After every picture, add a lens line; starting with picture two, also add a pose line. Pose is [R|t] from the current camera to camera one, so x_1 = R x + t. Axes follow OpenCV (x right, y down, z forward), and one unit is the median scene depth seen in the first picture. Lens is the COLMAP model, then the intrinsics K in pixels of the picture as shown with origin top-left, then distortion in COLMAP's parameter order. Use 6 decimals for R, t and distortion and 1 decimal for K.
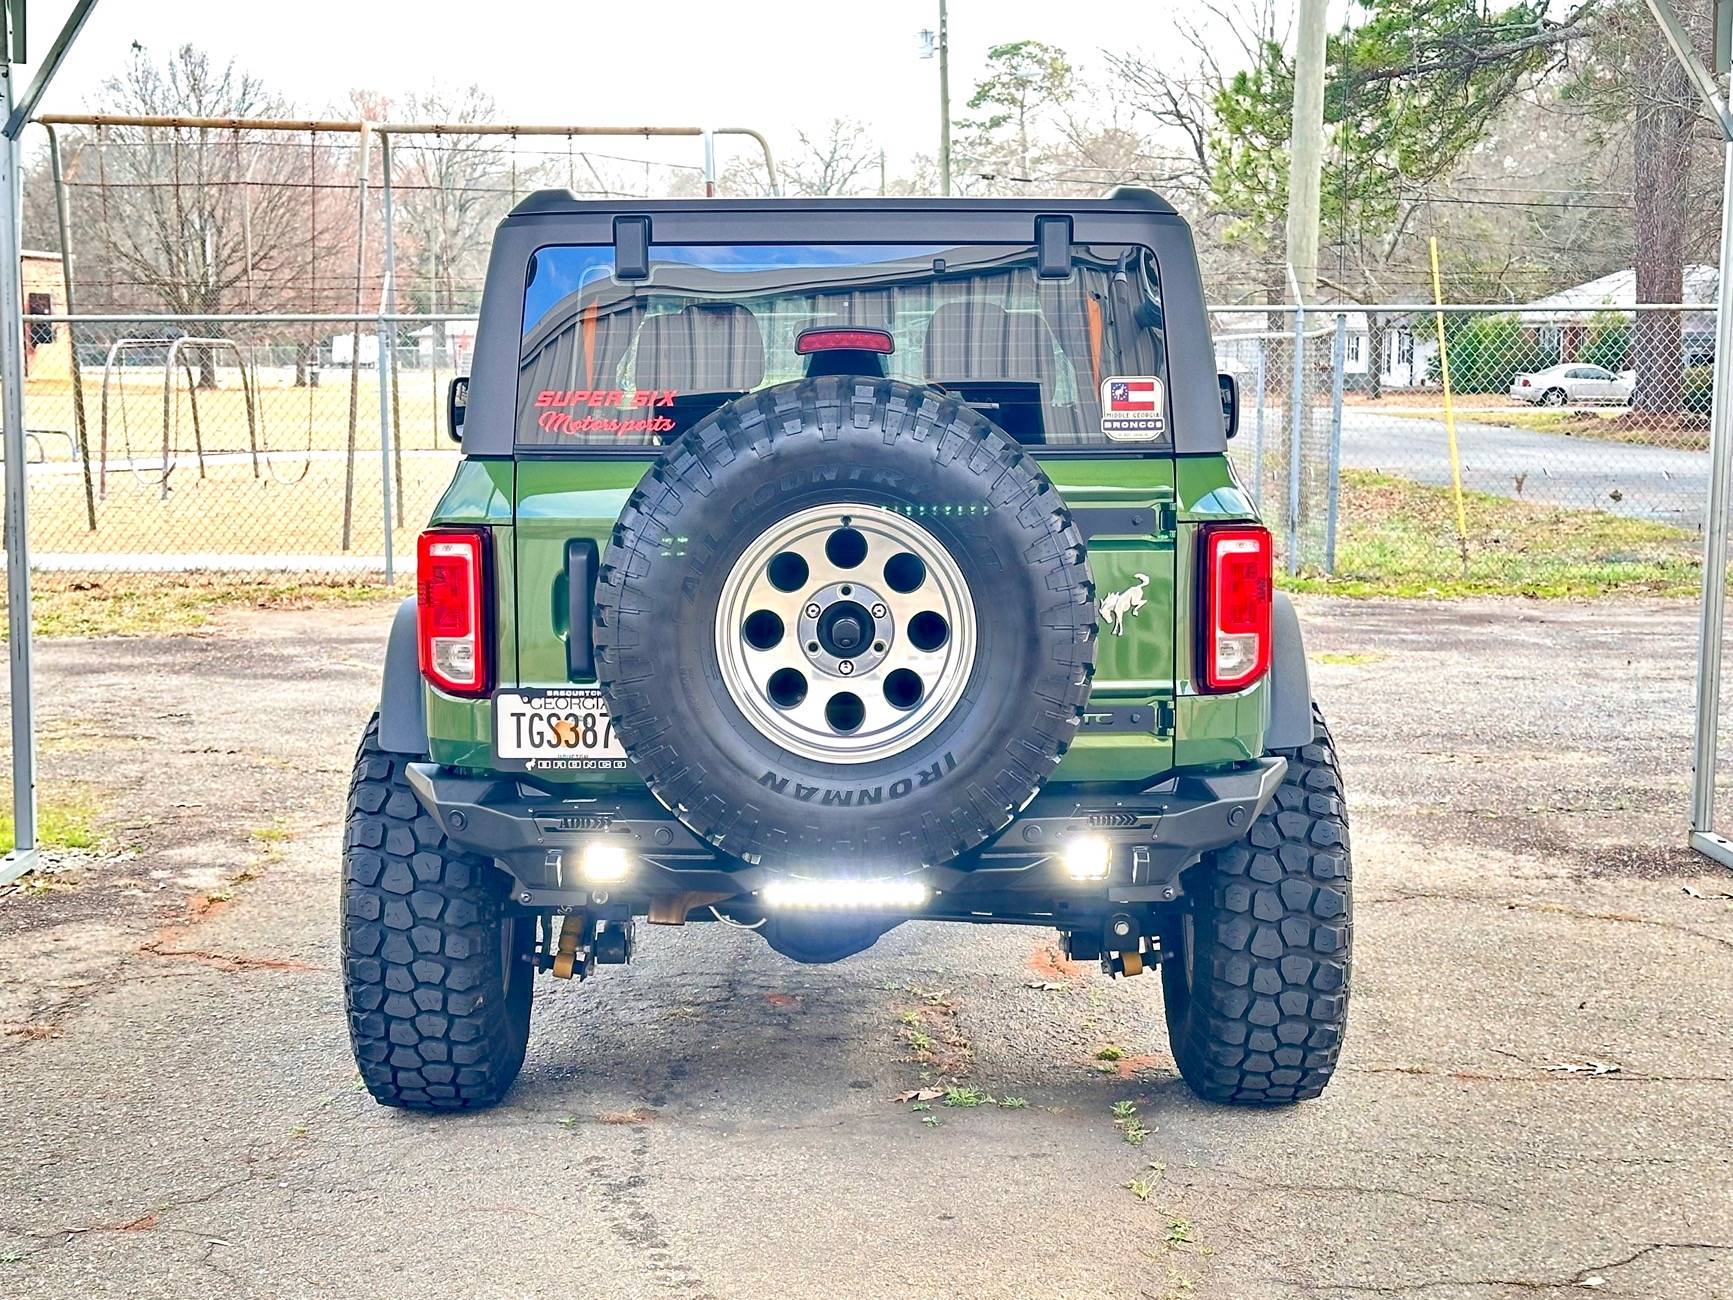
lens RADIAL K [[2820.1, 0, 871.4], [0, 2820.1, 688.4], [0, 0, 1]] dist [0.133950, 0.016469]
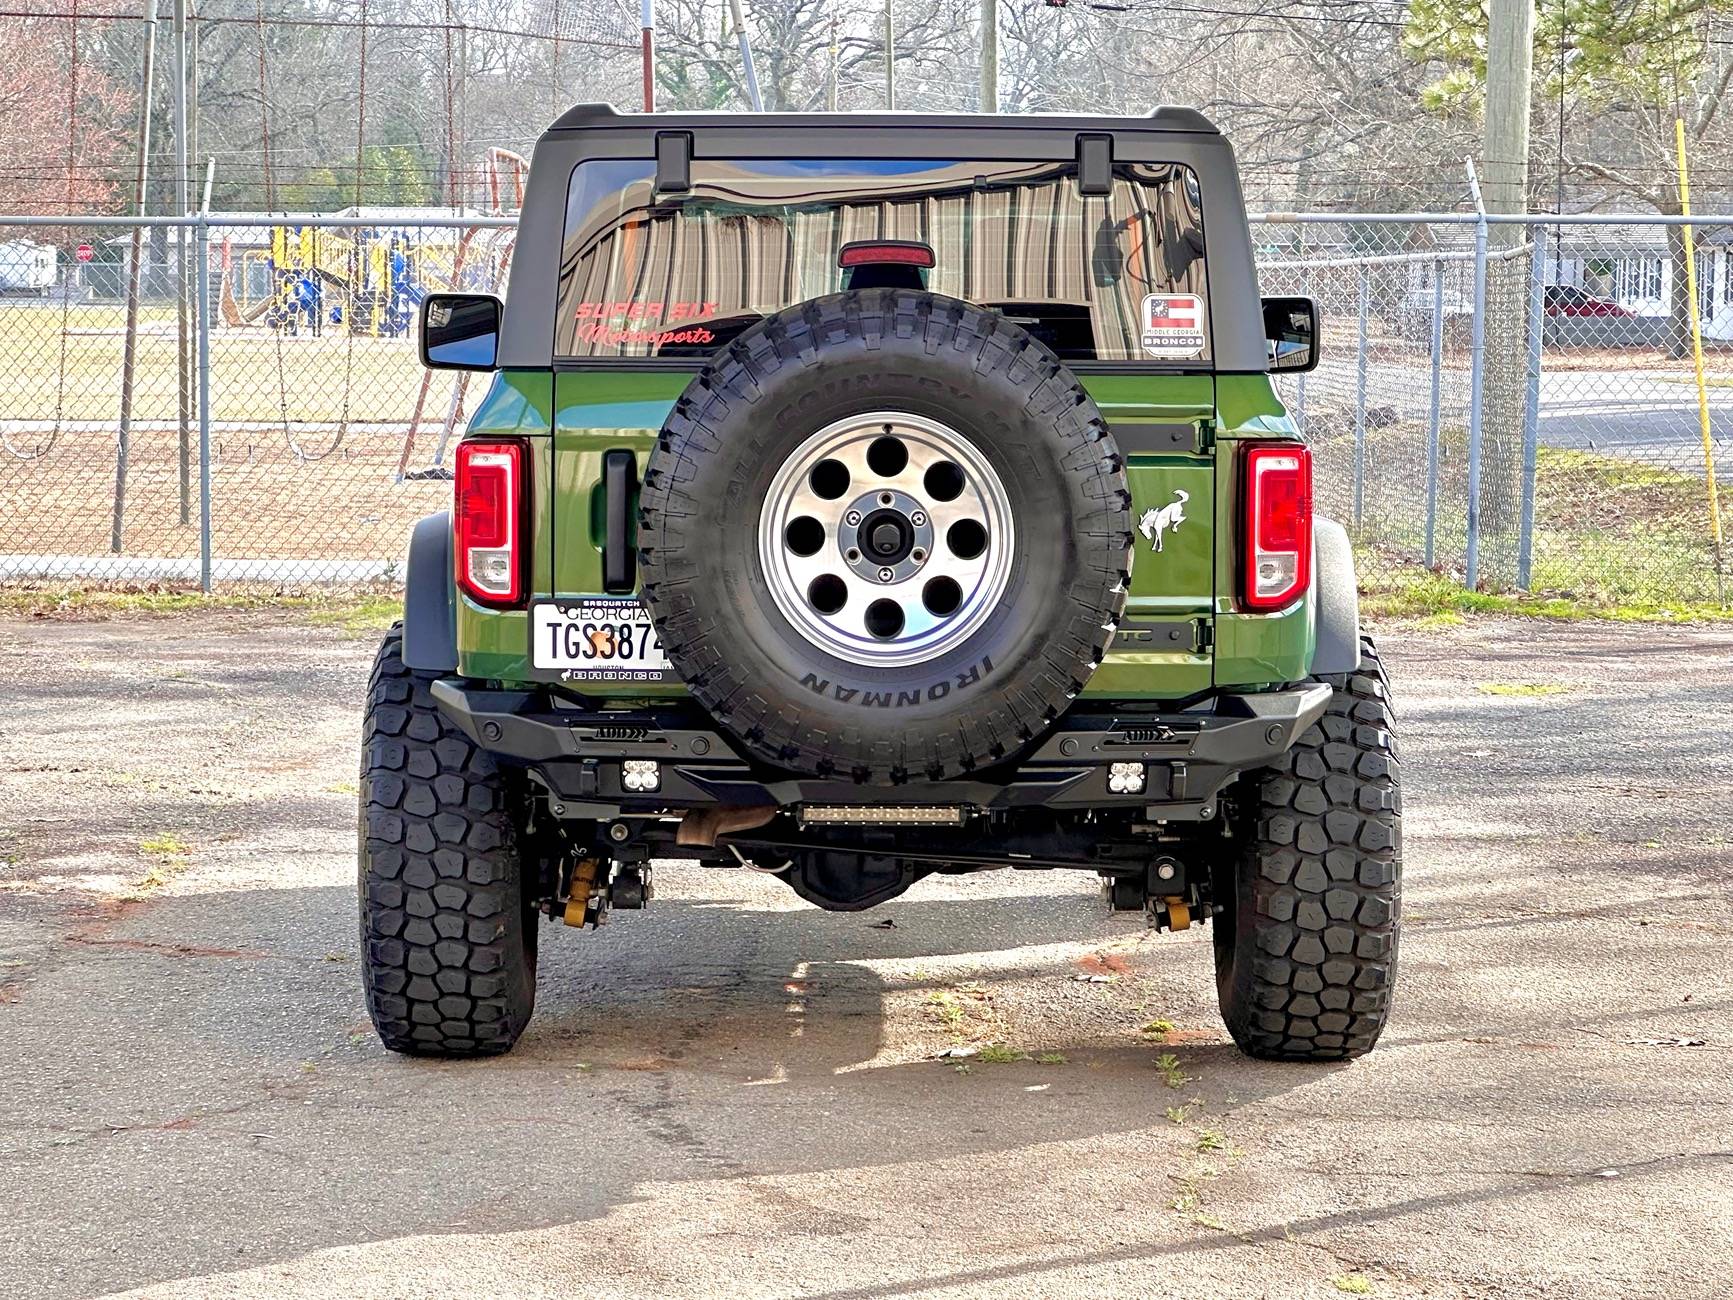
lens RADIAL K [[4820.1, 0, 828.2], [0, 4820.1, 545.1], [0, 0, 1]] dist [-0.862728, 23.361755]
pose [[0.999936, 0.009030, -0.006773, -0.016982], [-0.009434, 0.998020, -0.062179, 0.084541], [0.006198, 0.062239, 0.998042, -0.683372]]
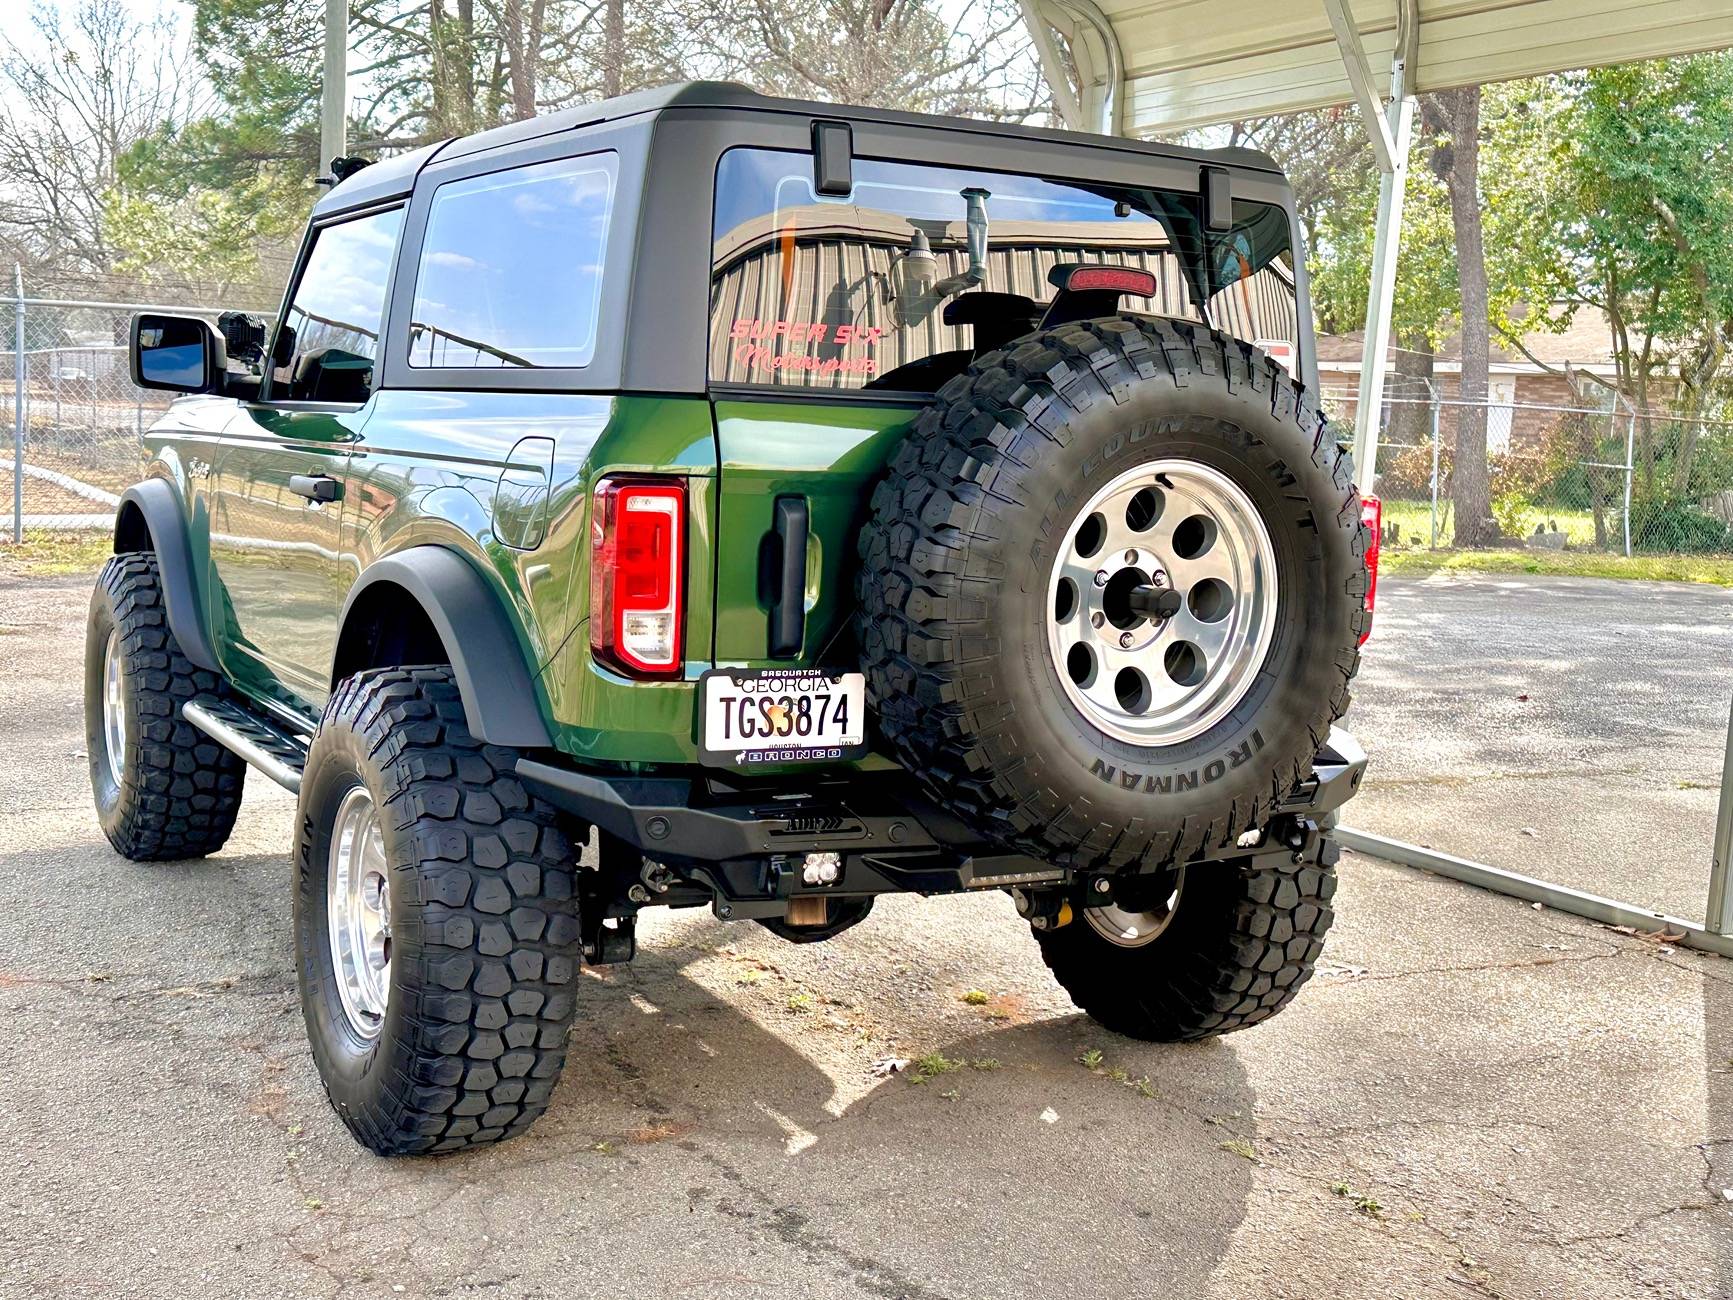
lens RADIAL K [[2016.7, 0, 866.1], [0, 2016.7, 665.7], [0, 0, 1]] dist [0.113369, -0.024406]
pose [[0.874010, -0.020784, 0.485462, -0.378044], [0.011032, 0.999676, 0.022938, -0.014194], [-0.485782, -0.014693, 0.873957, 0.442730]]
